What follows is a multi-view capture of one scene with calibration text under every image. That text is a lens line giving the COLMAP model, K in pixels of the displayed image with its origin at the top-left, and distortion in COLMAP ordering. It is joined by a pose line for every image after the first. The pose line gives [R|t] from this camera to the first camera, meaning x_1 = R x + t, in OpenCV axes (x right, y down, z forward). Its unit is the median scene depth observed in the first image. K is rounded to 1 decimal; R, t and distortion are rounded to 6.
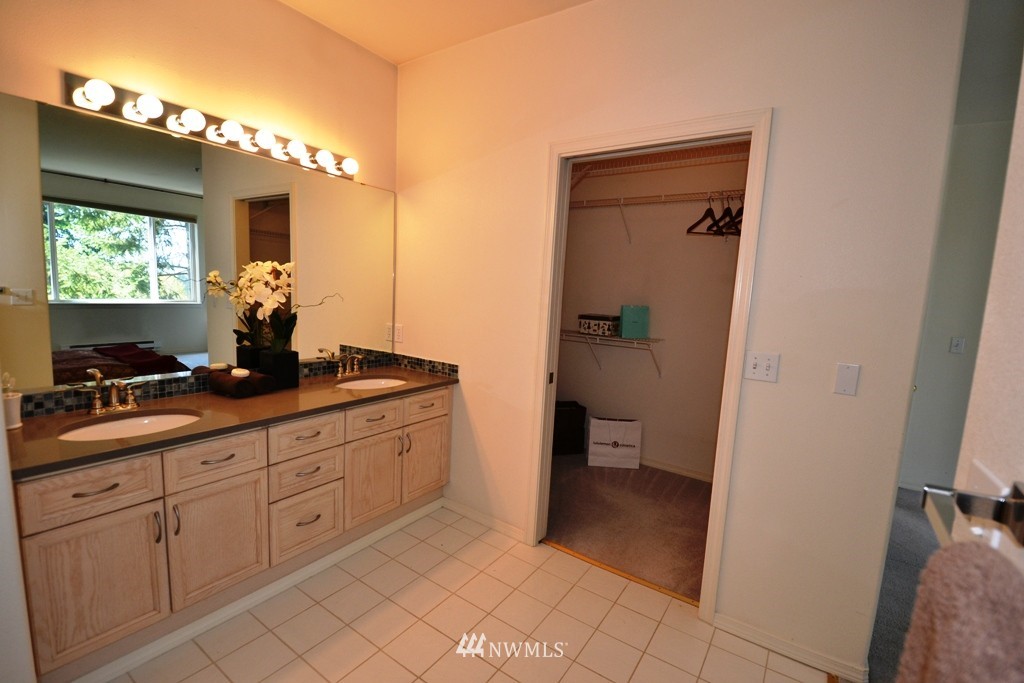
lens RADIAL K [[460.1, 0, 516.2], [0, 460.1, 345.9], [0, 0, 1]] dist [-0.008050, -0.002226]
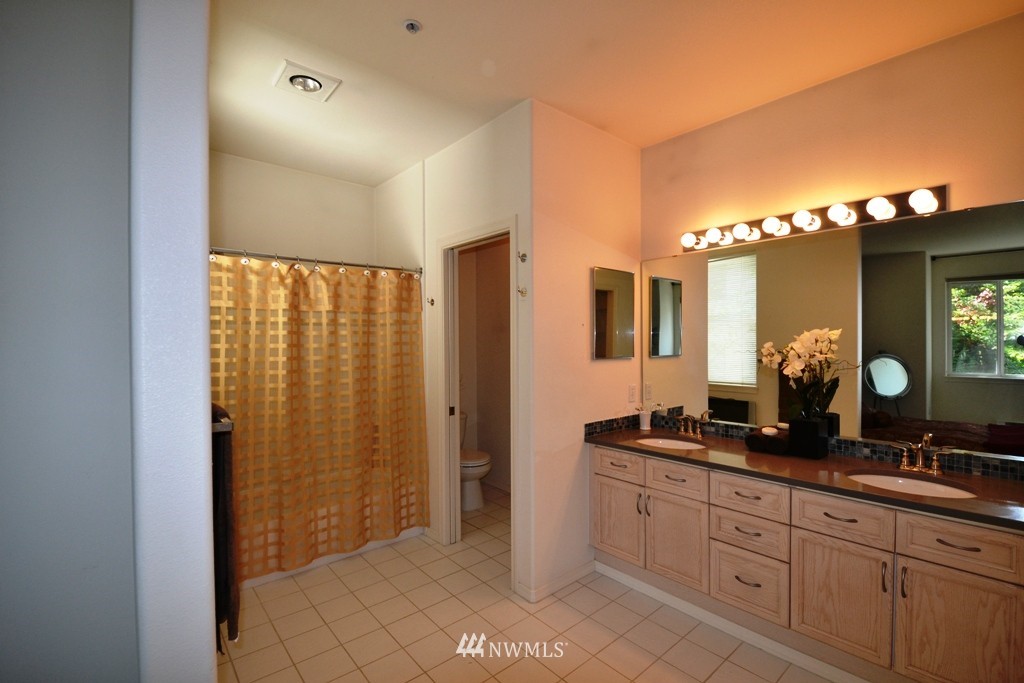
lens RADIAL K [[460.1, 0, 517.7], [0, 460.1, 342.5], [0, 0, 1]] dist [-0.008050, -0.002226]
pose [[-0.260851, -0.047730, -0.964199, 0.678334], [-0.129096, 0.991531, -0.014158, -0.063552], [0.956709, 0.120781, -0.264803, 0.711606]]
